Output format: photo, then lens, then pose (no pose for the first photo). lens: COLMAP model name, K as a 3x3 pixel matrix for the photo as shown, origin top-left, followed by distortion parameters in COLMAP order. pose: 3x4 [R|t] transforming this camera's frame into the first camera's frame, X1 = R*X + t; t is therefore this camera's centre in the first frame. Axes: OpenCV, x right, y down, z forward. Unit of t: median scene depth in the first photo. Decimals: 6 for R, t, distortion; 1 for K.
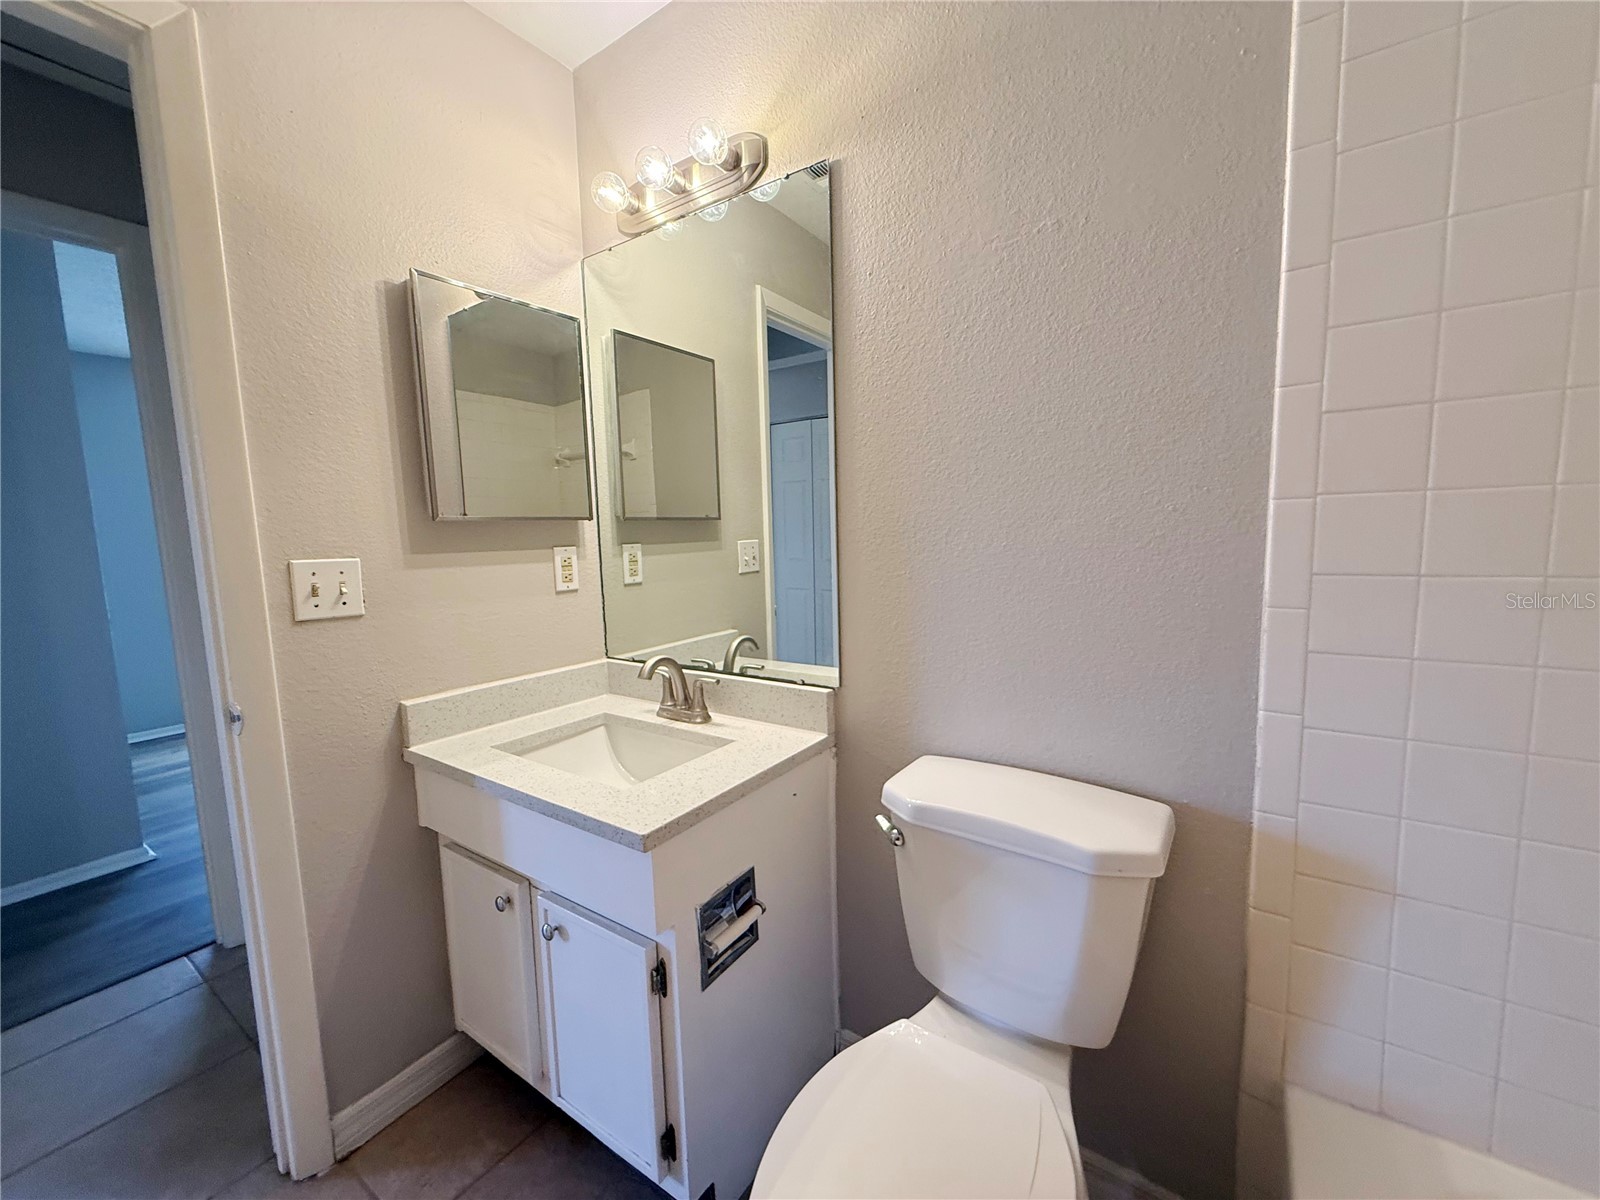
lens RADIAL K [[640.7, 0, 795.9], [0, 640.7, 600.1], [0, 0, 1]] dist [-0.002159, 0.000323]
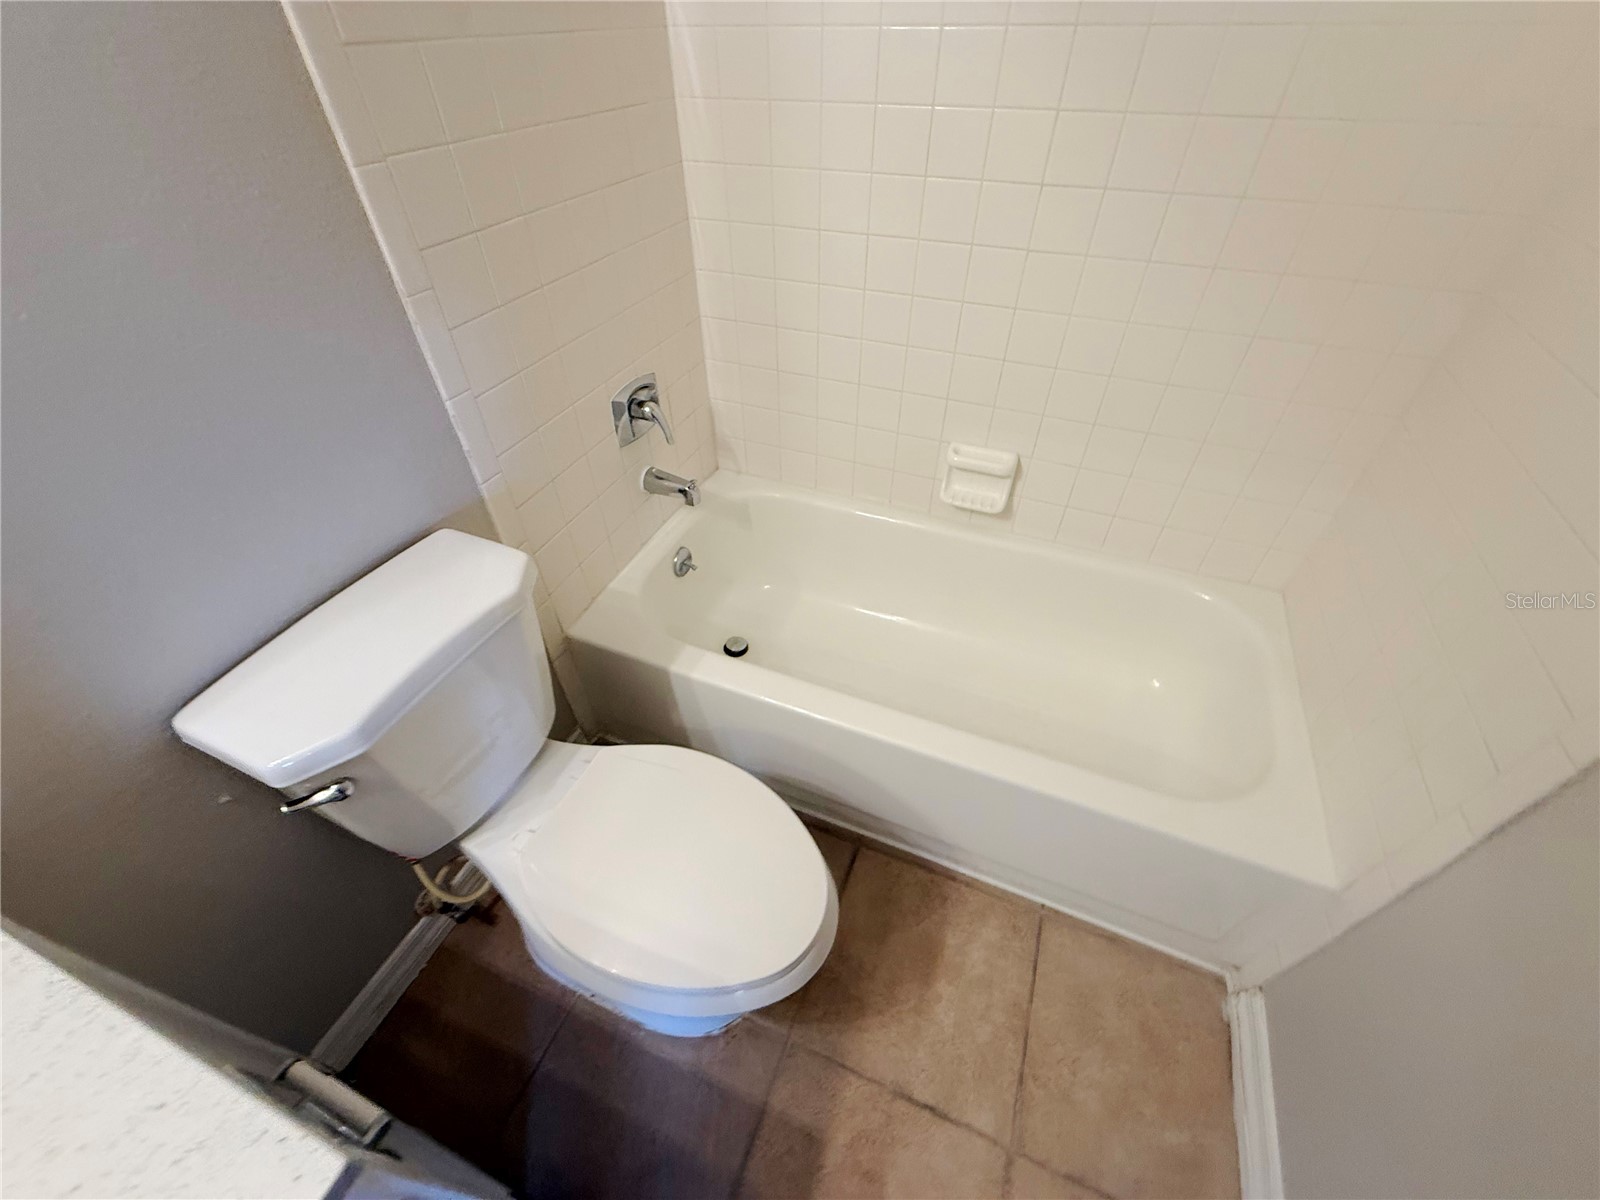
lens RADIAL K [[640.7, 0, 798.4], [0, 640.7, 596.2], [0, 0, 1]] dist [-0.002159, 0.000323]
pose [[-0.204545, -0.645446, 0.735908, -0.380161], [0.117500, 0.730177, 0.673079, -0.237025], [-0.971779, 0.224144, -0.073514, 0.589979]]
